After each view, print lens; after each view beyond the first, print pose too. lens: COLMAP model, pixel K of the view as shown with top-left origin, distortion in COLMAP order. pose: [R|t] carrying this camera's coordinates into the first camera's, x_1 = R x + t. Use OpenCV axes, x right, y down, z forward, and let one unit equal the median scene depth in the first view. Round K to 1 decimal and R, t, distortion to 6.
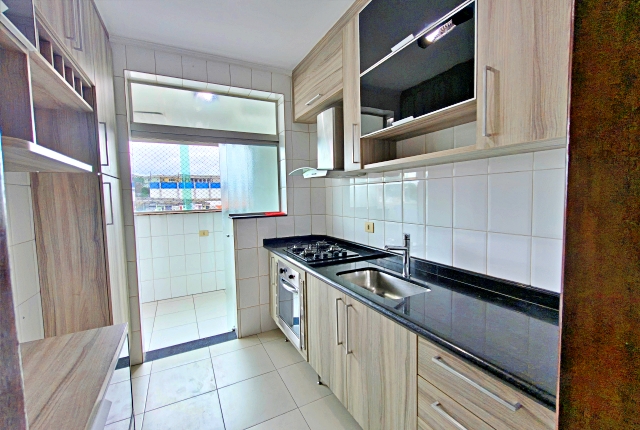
lens RADIAL K [[273.2, 0, 321.8], [0, 273.2, 213.3], [0, 0, 1]] dist [0.003717, -0.003311]
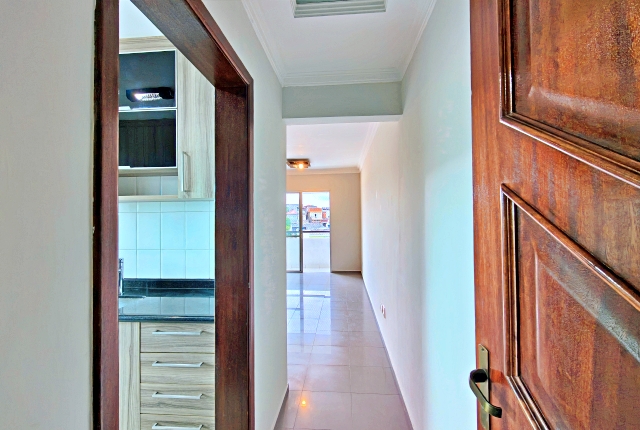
lens RADIAL K [[273.2, 0, 321.8], [0, 273.2, 213.3], [0, 0, 1]] dist [0.003717, -0.003311]
pose [[0.530144, 0.030470, 0.847360, -0.187081], [0.050884, 0.996410, -0.067664, 0.005413], [-0.846379, 0.078989, 0.526690, -0.300816]]
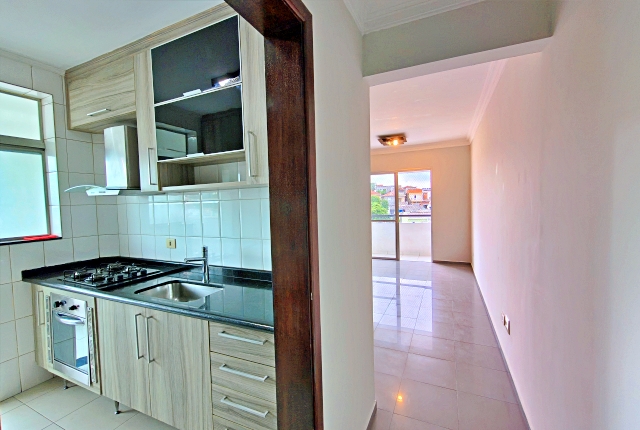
lens RADIAL K [[273.2, 0, 321.8], [0, 273.2, 213.3], [0, 0, 1]] dist [0.003717, -0.003311]
pose [[0.790357, -0.026291, 0.612082, -0.009528], [0.049974, 0.998516, -0.021639, -0.014189], [-0.610605, 0.047691, 0.790498, -0.207585]]
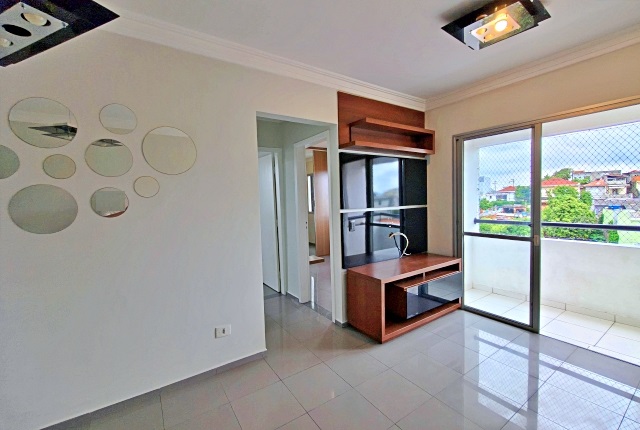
lens RADIAL K [[273.2, 0, 321.8], [0, 273.2, 213.3], [0, 0, 1]] dist [0.003717, -0.003311]
pose [[0.993755, -0.010686, 0.111071, 1.369048], [0.012257, 0.999834, -0.013476, -0.074207], [-0.110909, 0.014753, 0.993721, 0.521096]]
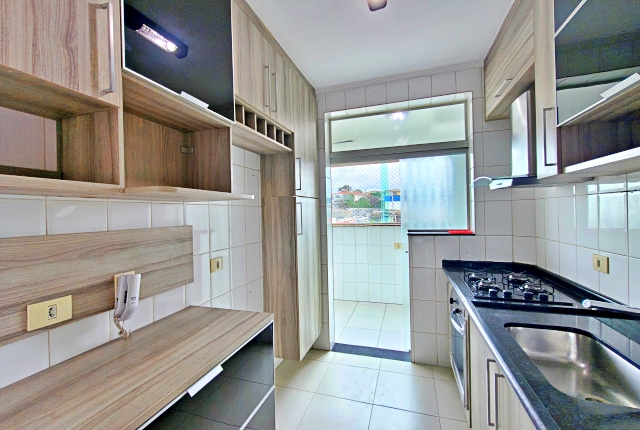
lens RADIAL K [[273.2, 0, 321.8], [0, 273.2, 213.3], [0, 0, 1]] dist [0.003717, -0.003311]
pose [[0.703379, 0.008229, -0.710767, 0.181248], [-0.037567, 0.998966, -0.025611, -0.024686], [0.709821, 0.044715, 0.702961, 0.119077]]
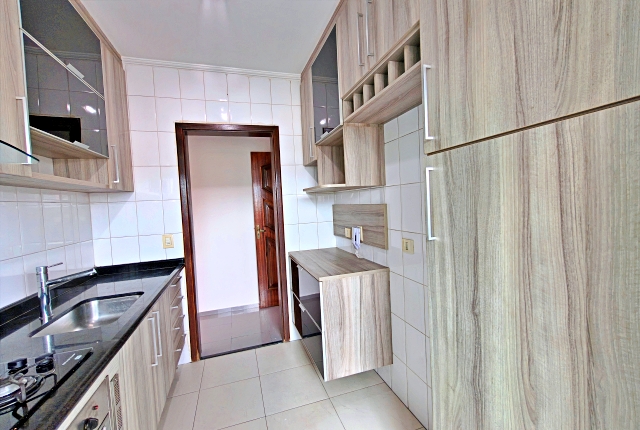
lens RADIAL K [[273.2, 0, 321.8], [0, 273.2, 213.3], [0, 0, 1]] dist [0.003717, -0.003311]
pose [[-0.983351, 0.064657, 0.169822, -0.516825], [0.082281, 0.991693, 0.098871, -0.074545], [-0.162019, 0.111198, -0.980502, 1.292206]]
